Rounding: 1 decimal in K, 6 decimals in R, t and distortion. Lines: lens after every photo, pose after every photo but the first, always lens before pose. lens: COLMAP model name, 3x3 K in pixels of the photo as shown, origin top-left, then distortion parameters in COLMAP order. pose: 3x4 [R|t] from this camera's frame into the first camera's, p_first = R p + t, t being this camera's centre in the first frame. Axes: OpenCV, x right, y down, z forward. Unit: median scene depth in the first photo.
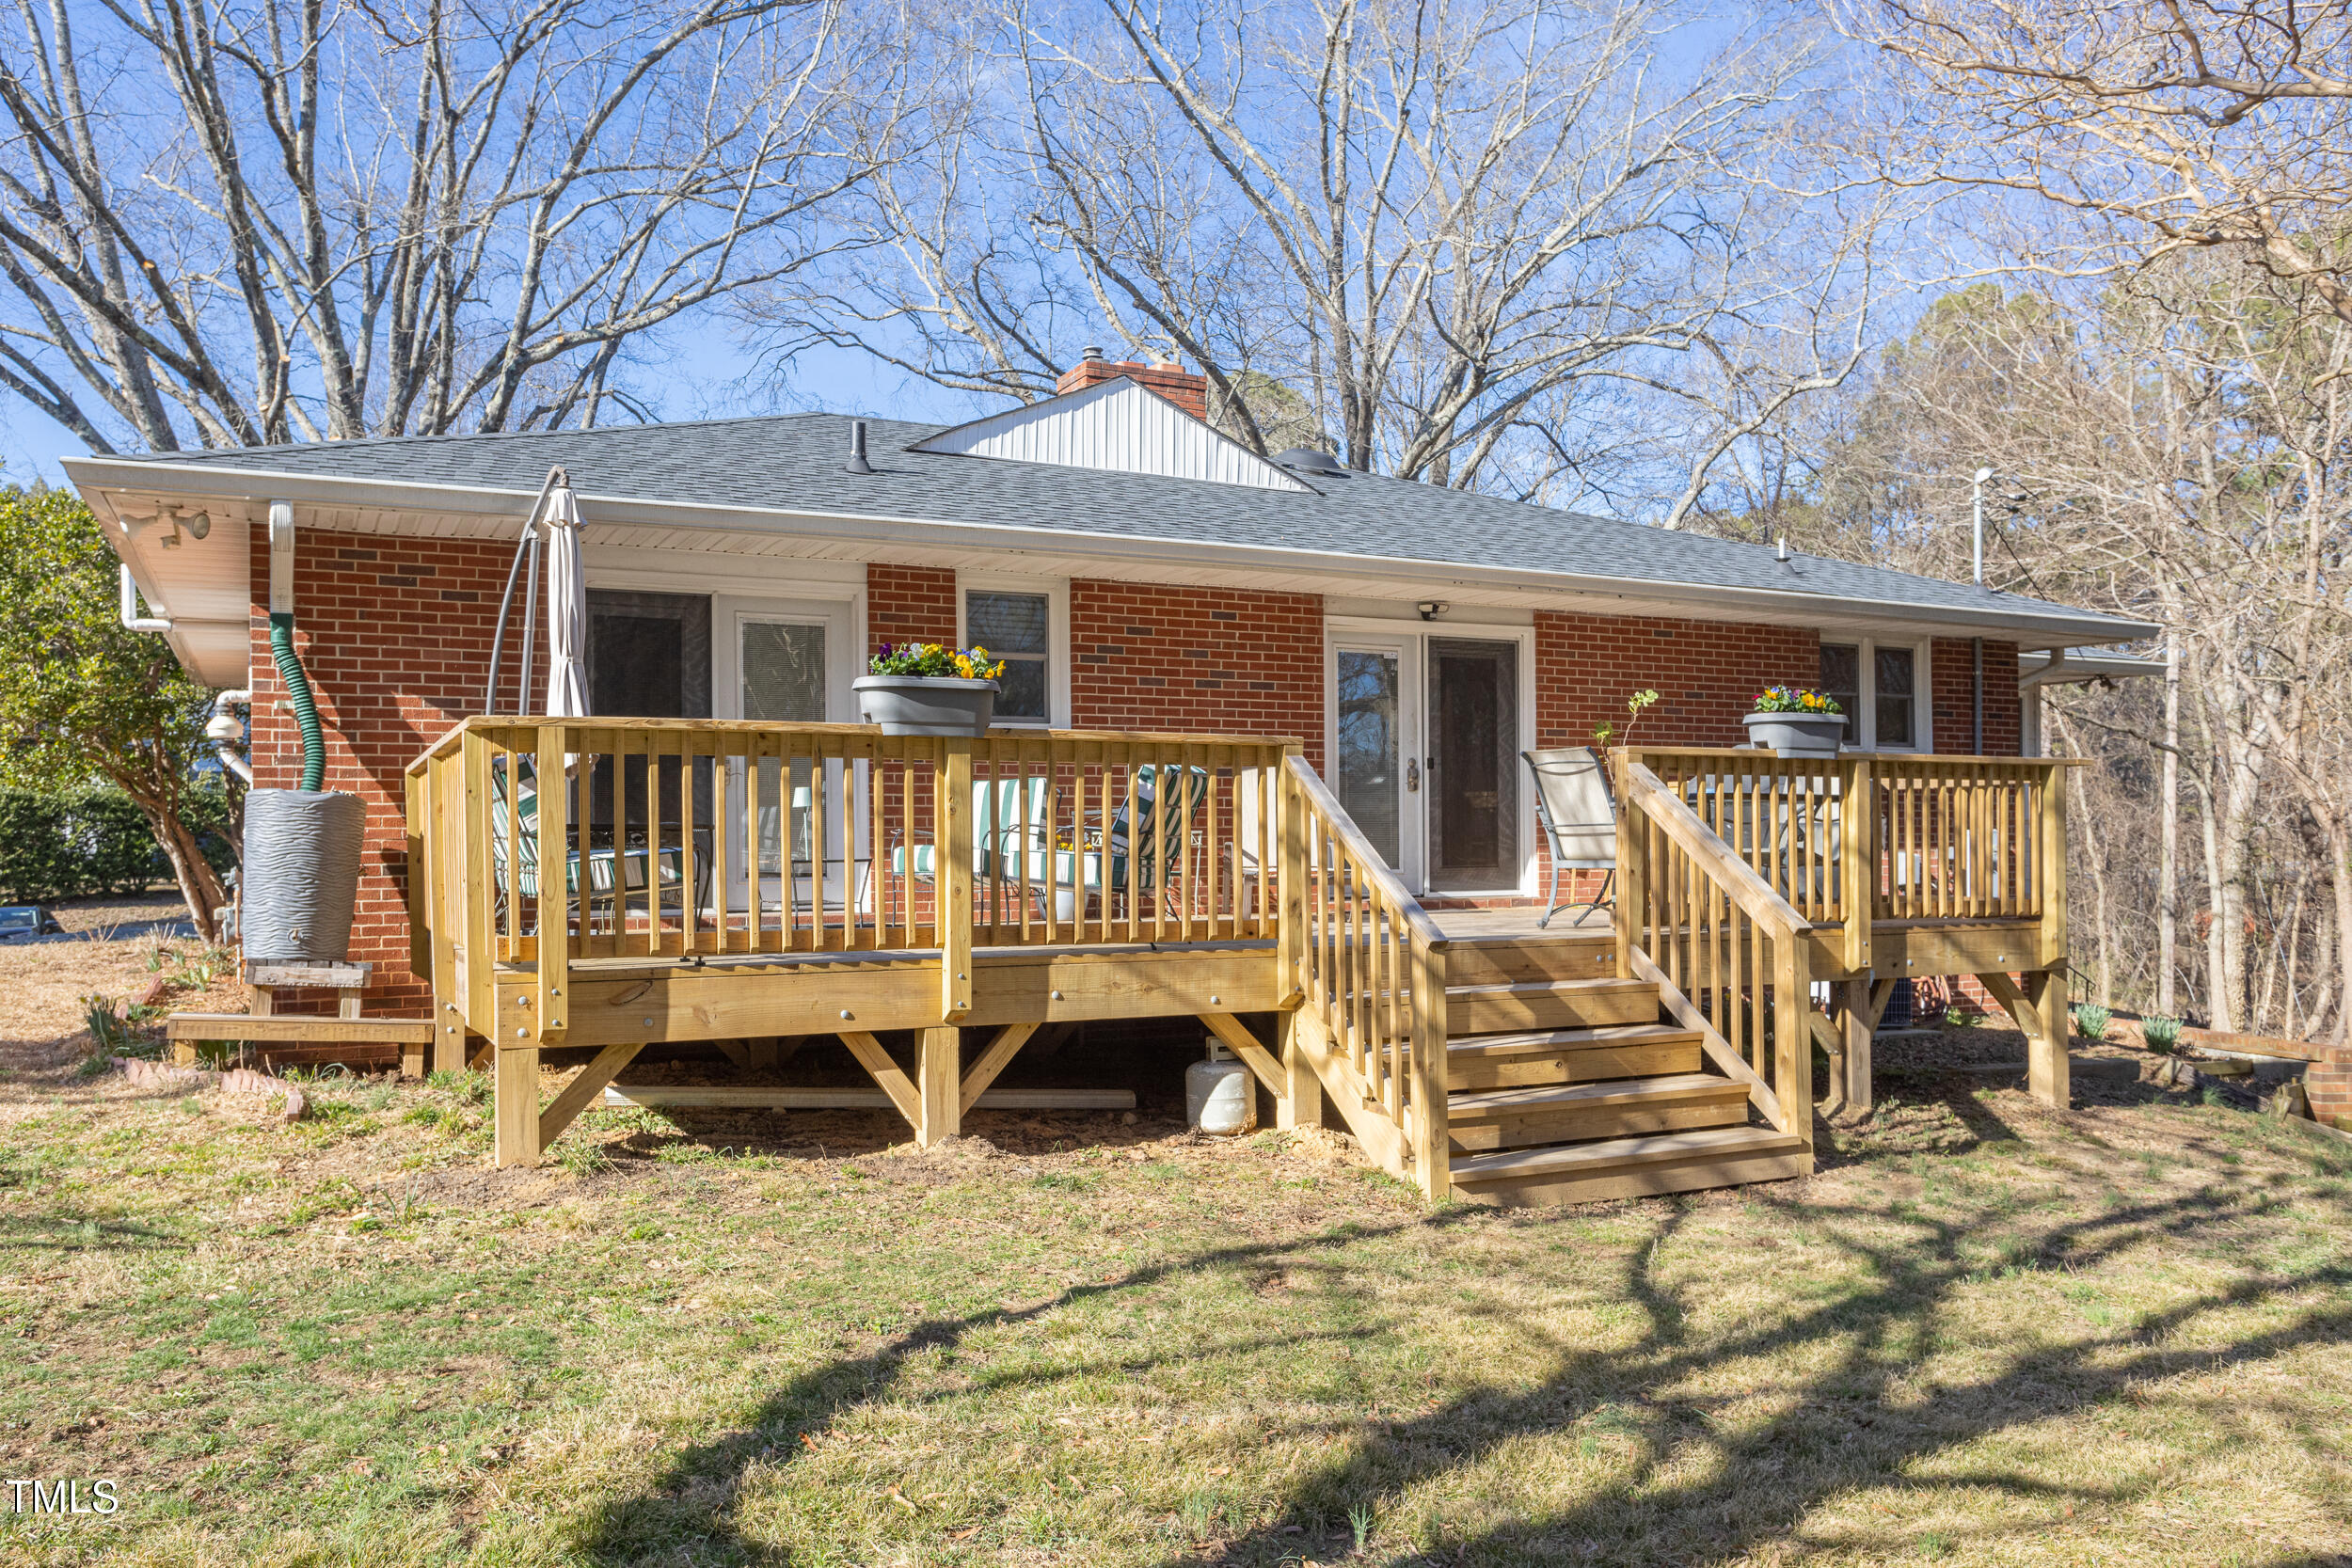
lens RADIAL K [[1661.4, 0, 1173.3], [0, 1661.4, 836.6], [0, 0, 1]] dist [-0.001674, -0.001525]
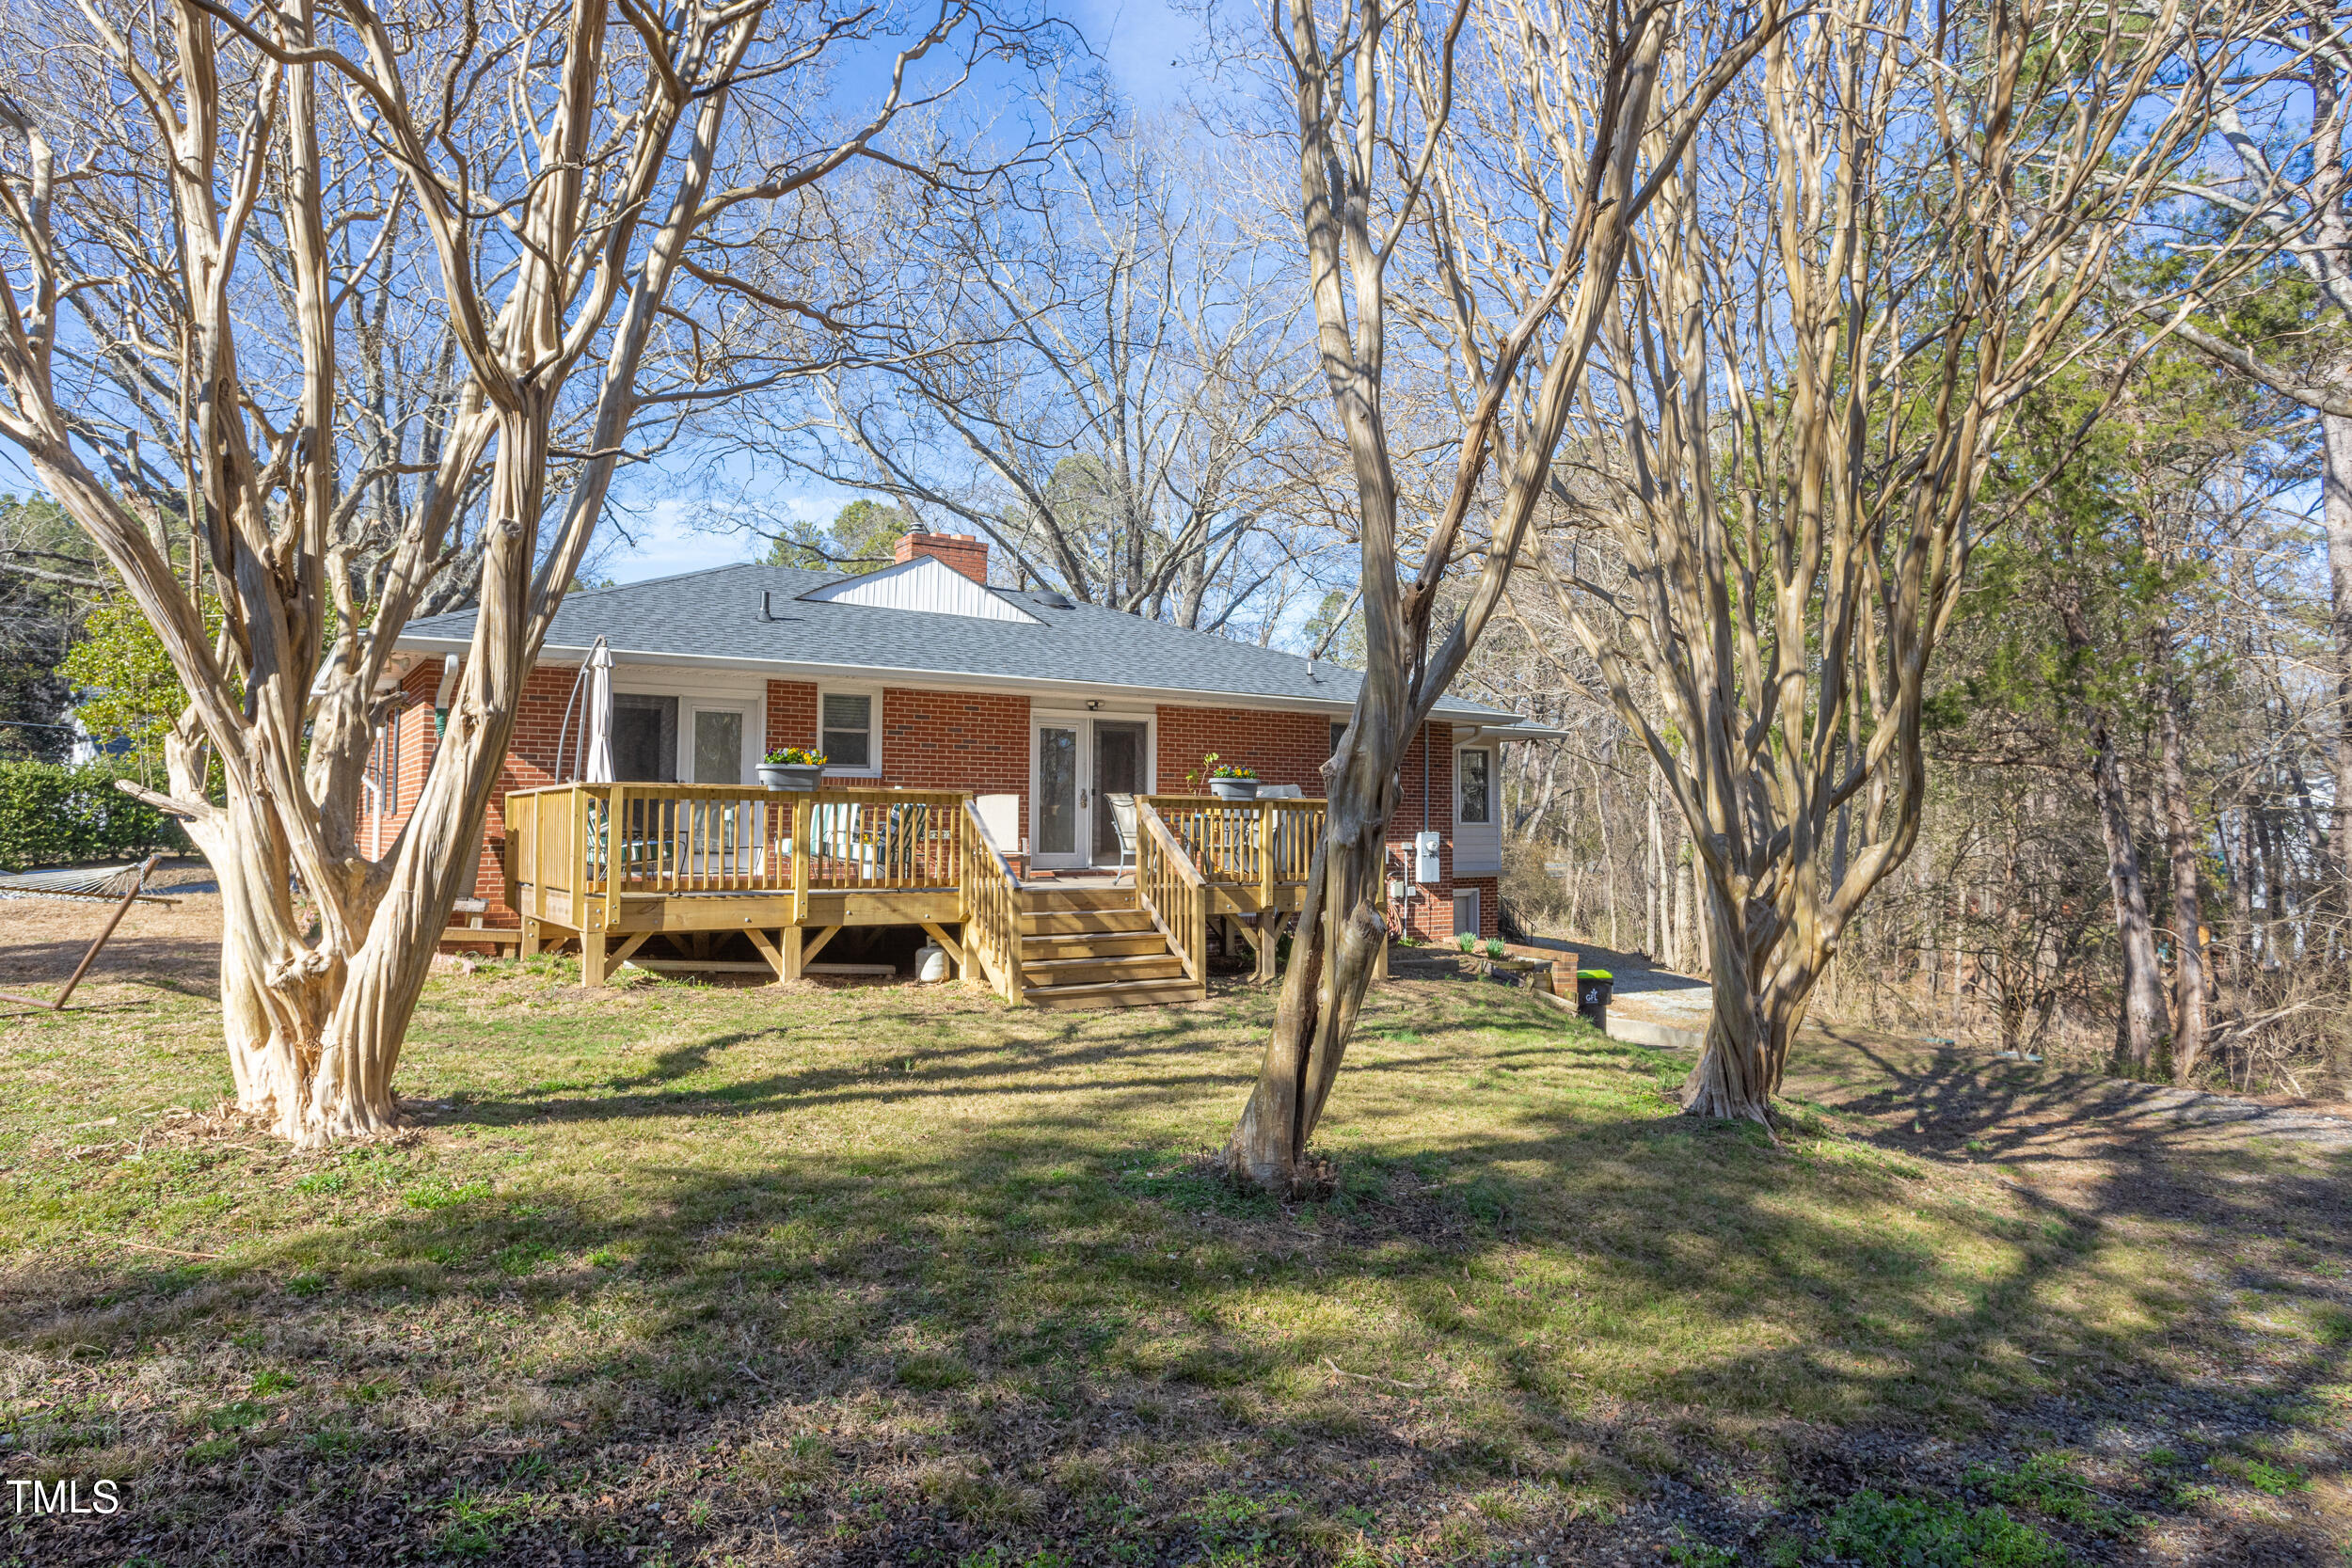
lens RADIAL K [[1522.6, 0, 1173.4], [0, 1522.6, 731.6], [0, 0, 1]] dist [-0.003489, 0.000936]
pose [[0.997269, 0.015166, 0.072287, 0.178604], [-0.011165, 0.998400, -0.055430, -0.029141], [-0.073012, 0.054471, 0.995842, -0.879344]]
